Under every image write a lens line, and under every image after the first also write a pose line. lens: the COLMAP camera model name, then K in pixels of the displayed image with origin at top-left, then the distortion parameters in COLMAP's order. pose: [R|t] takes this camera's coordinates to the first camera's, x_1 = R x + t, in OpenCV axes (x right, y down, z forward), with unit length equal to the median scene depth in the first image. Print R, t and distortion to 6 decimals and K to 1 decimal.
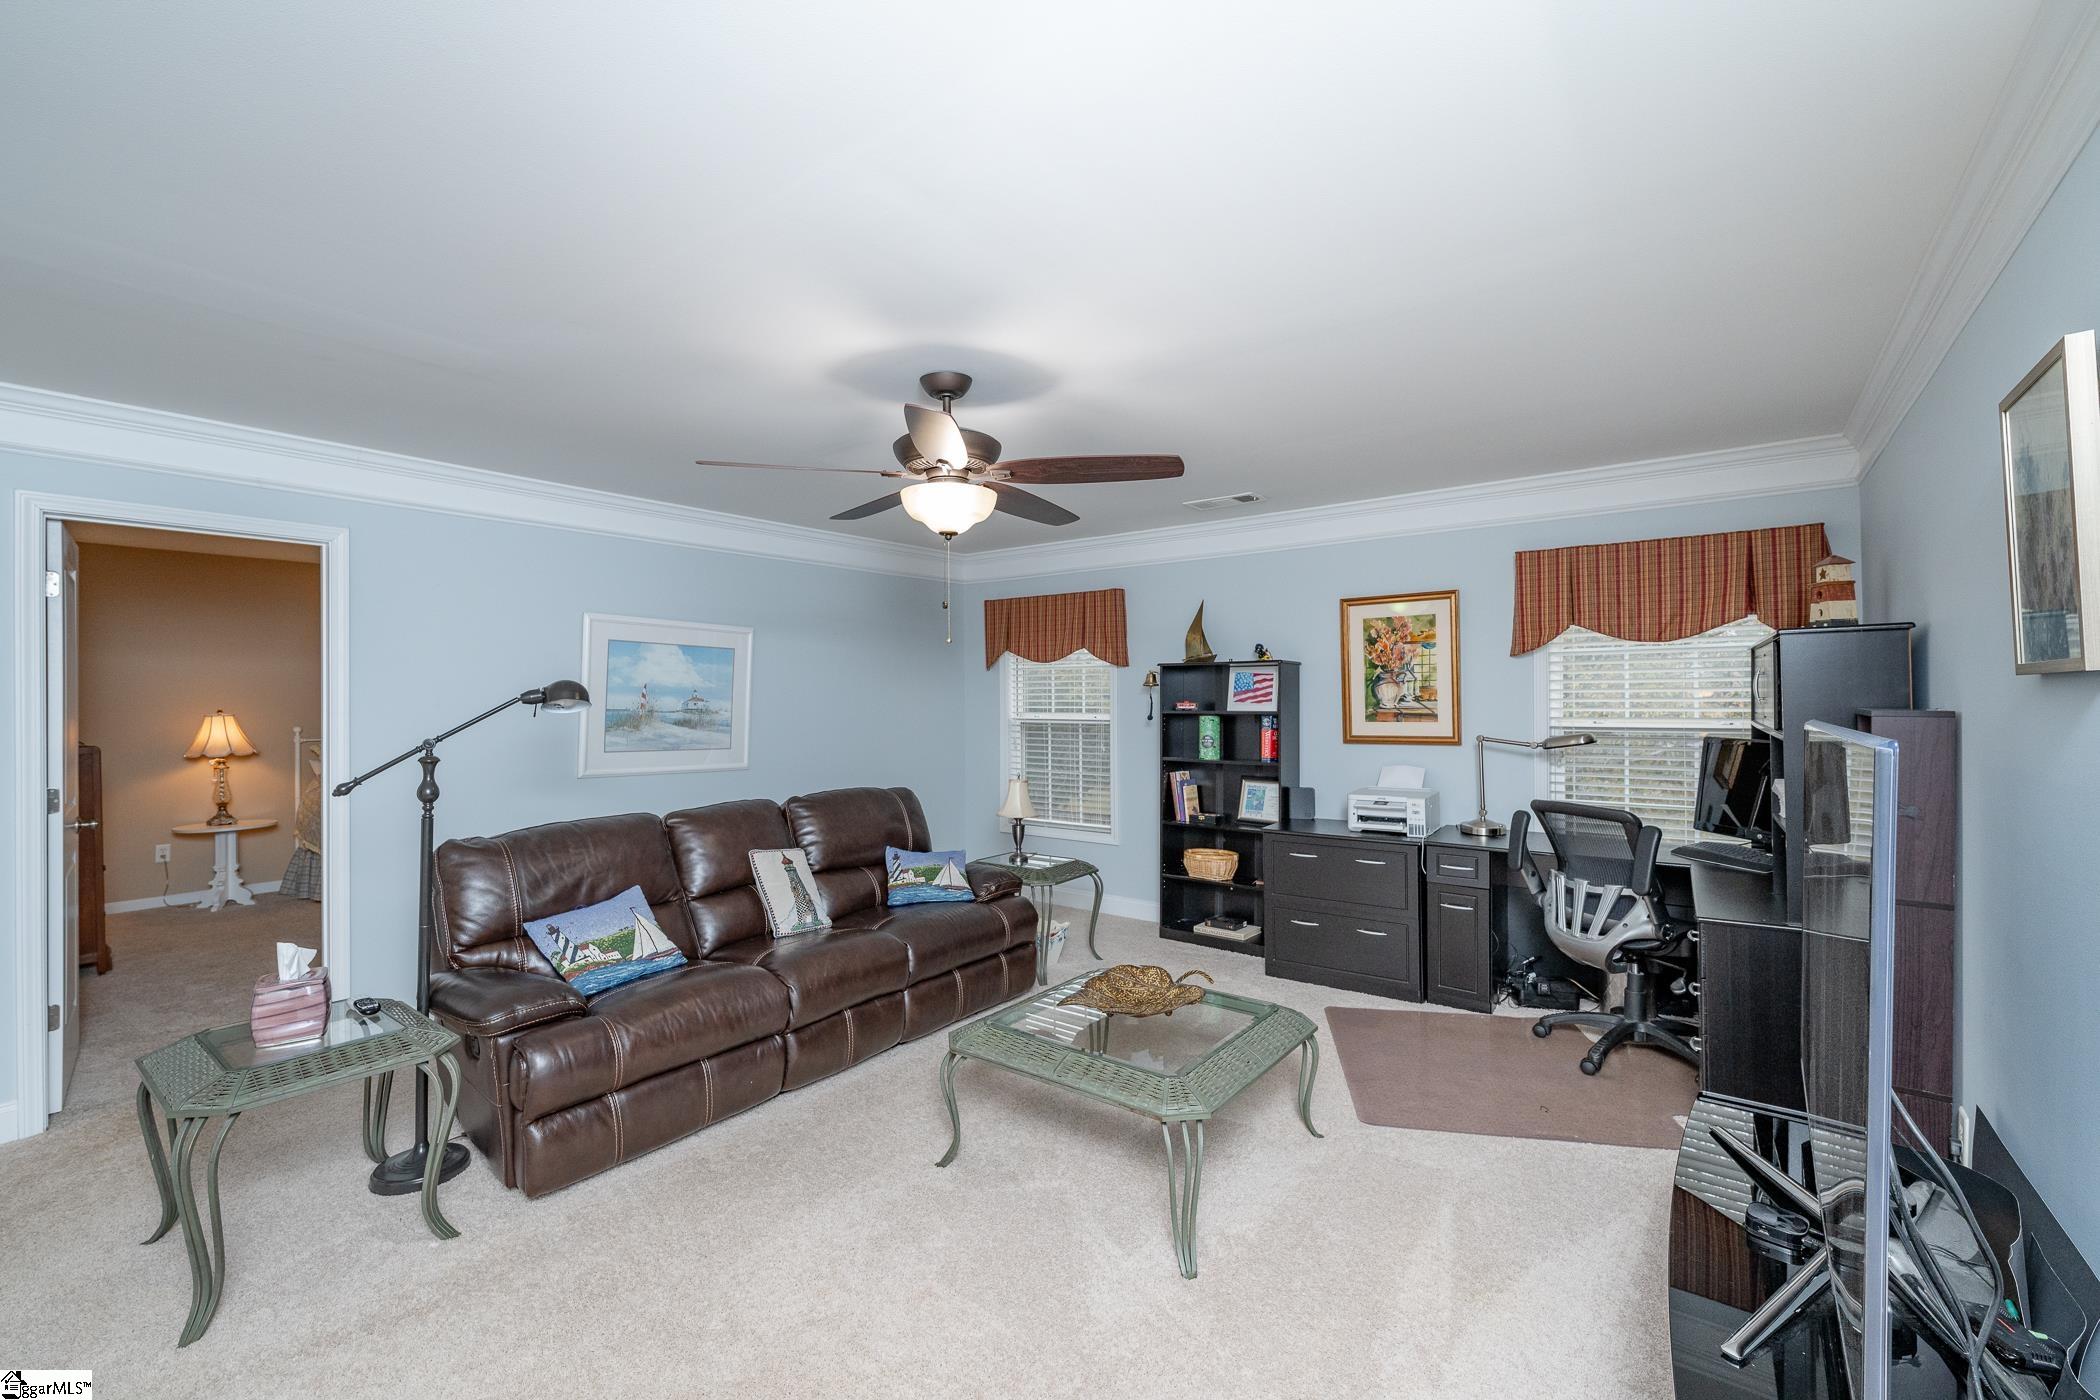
lens RADIAL K [[906.5, 0, 1041.0], [0, 906.5, 691.5], [0, 0, 1]] dist [0.001454, -0.000034]
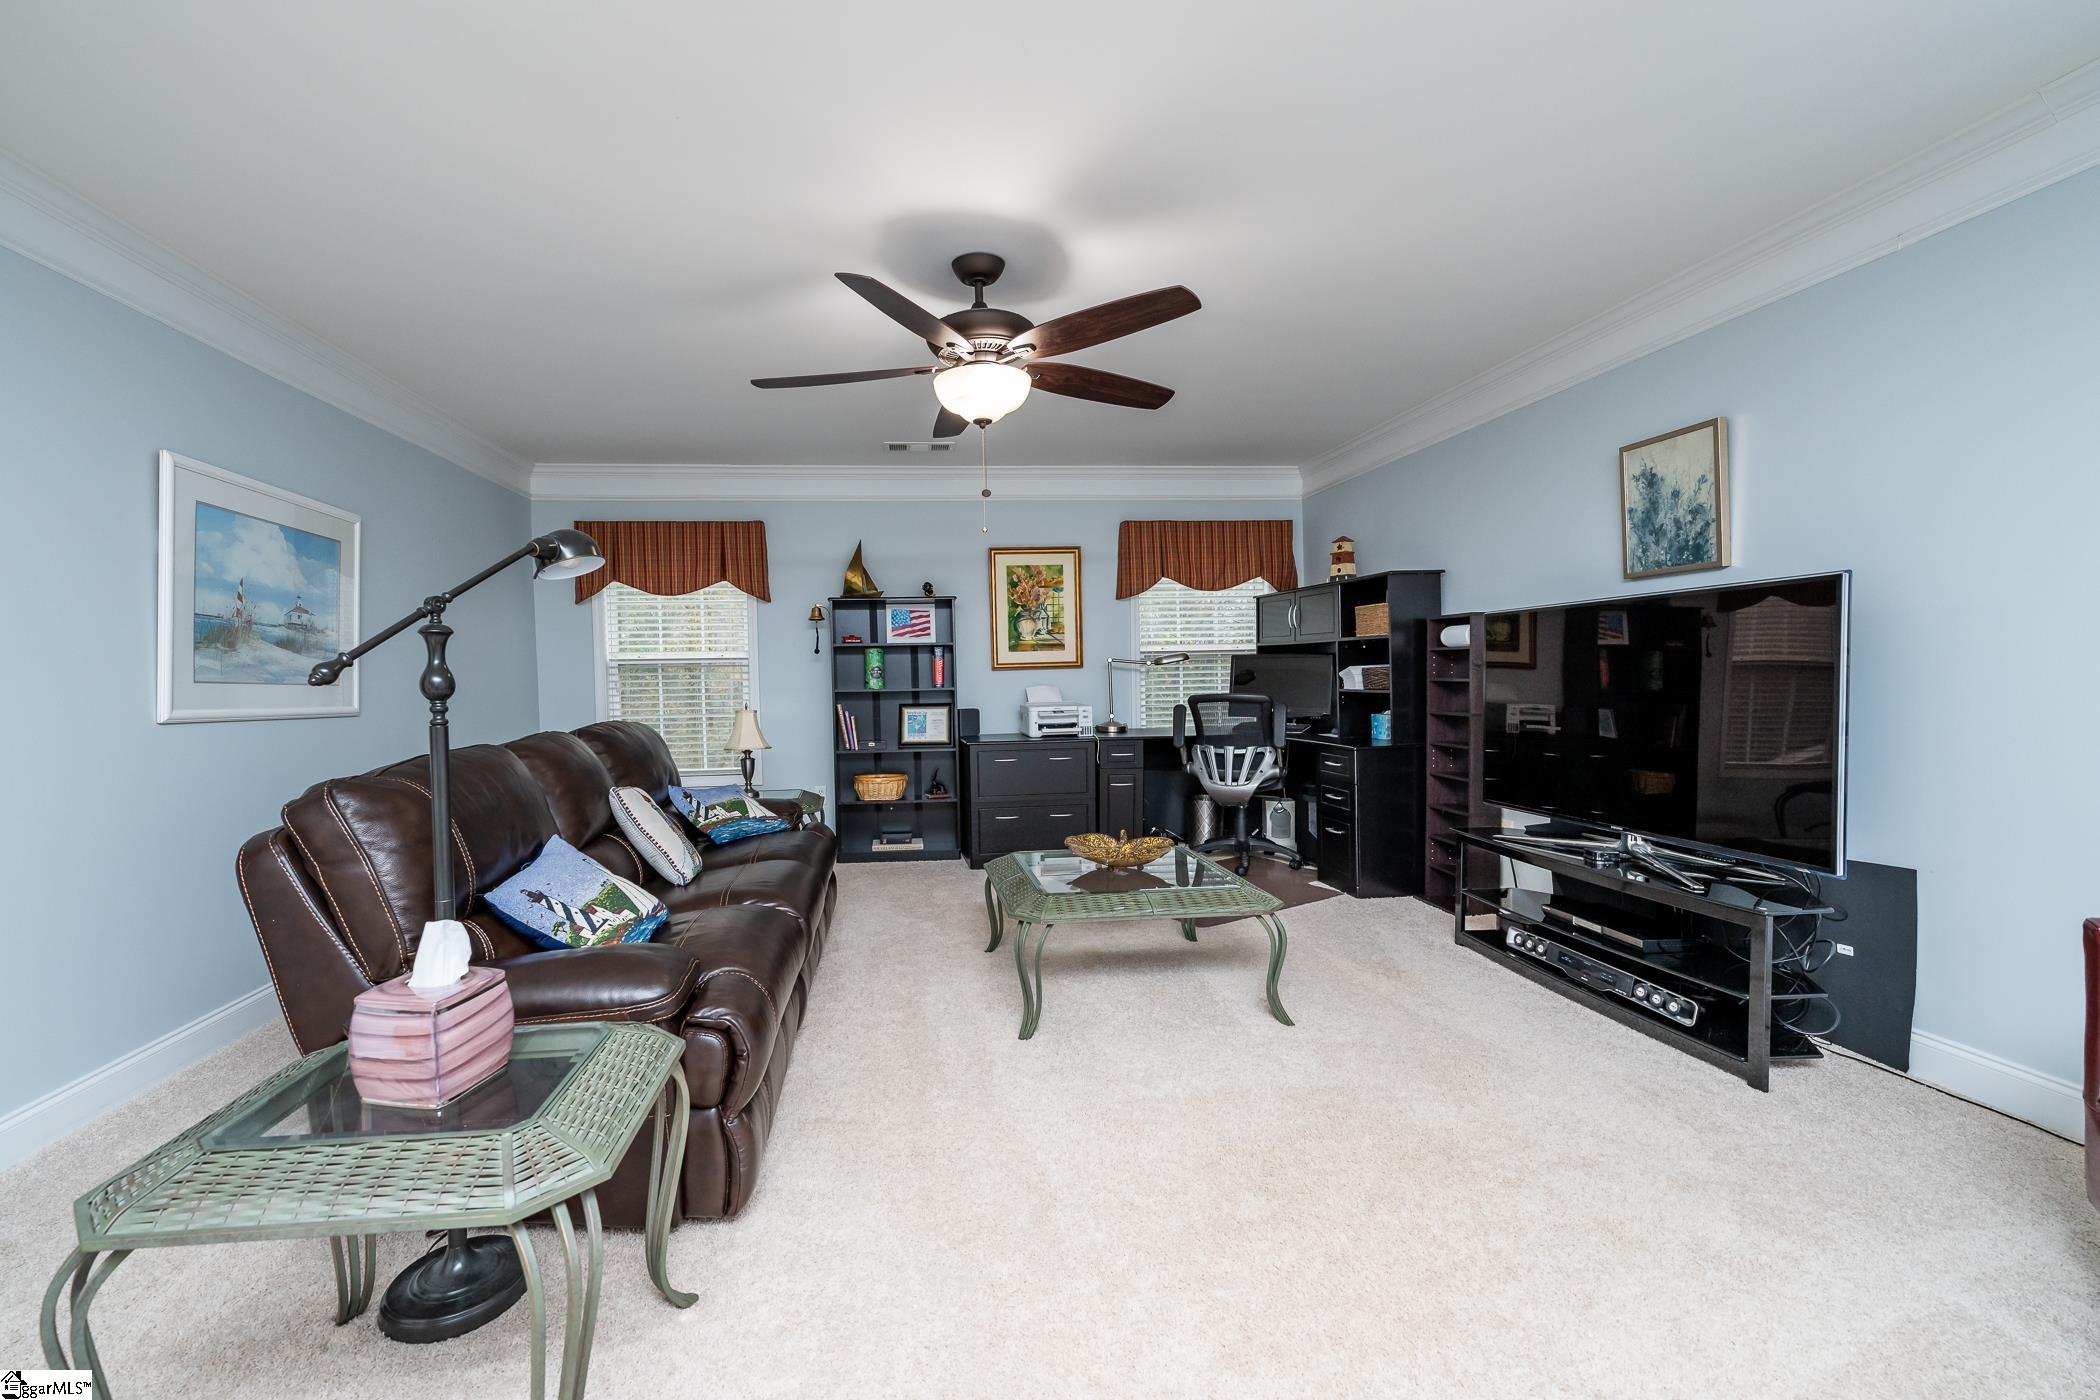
lens RADIAL K [[851.6, 0, 1041.2], [0, 851.6, 696.8], [0, 0, 1]] dist [0.001053, 0.000429]
pose [[0.729887, -0.032975, 0.682772, -0.399532], [0.009637, 0.999233, 0.037957, 0.052744], [-0.683500, -0.021124, 0.729645, 0.154138]]
